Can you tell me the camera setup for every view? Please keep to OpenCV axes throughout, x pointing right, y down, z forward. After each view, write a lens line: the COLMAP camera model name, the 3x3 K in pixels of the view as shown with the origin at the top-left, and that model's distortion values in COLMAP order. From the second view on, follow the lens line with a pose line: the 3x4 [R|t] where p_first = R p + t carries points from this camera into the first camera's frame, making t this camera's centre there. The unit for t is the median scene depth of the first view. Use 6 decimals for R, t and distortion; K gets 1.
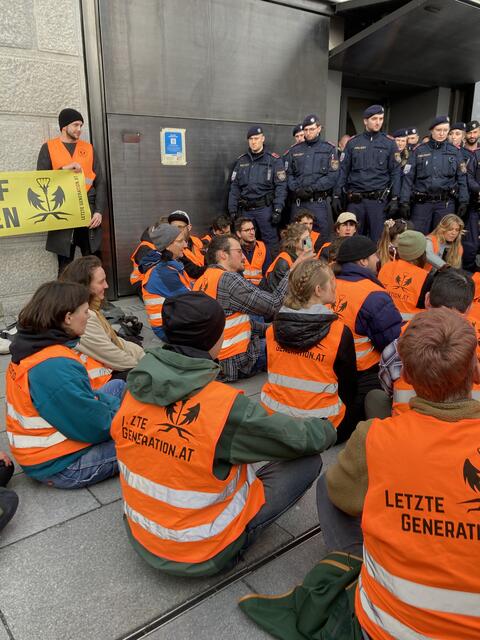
lens RADIAL K [[513.7, 0, 240.0], [0, 513.7, 320.0], [0, 0, 1]] dist [-0.000560, -0.002726]
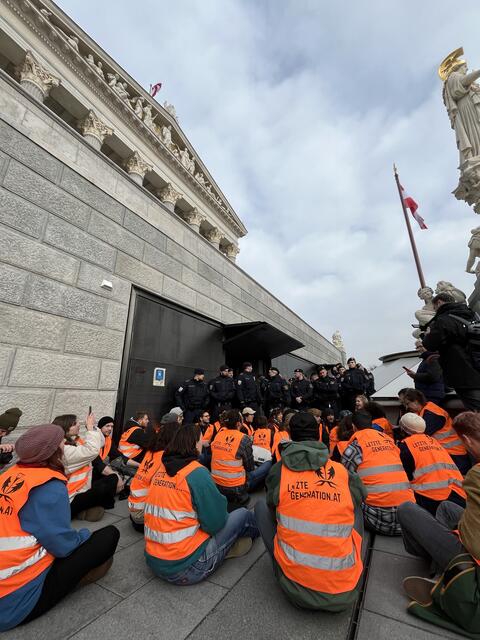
lens RADIAL K [[253.8, 0, 240.0], [0, 253.8, 320.0], [0, 0, 1]] dist [0.000780, 0.000115]
pose [[0.931248, 0.107974, 0.348021, -0.225446], [0.107762, 0.830761, -0.546099, 0.054308], [-0.348086, 0.546057, 0.762009, 0.027257]]
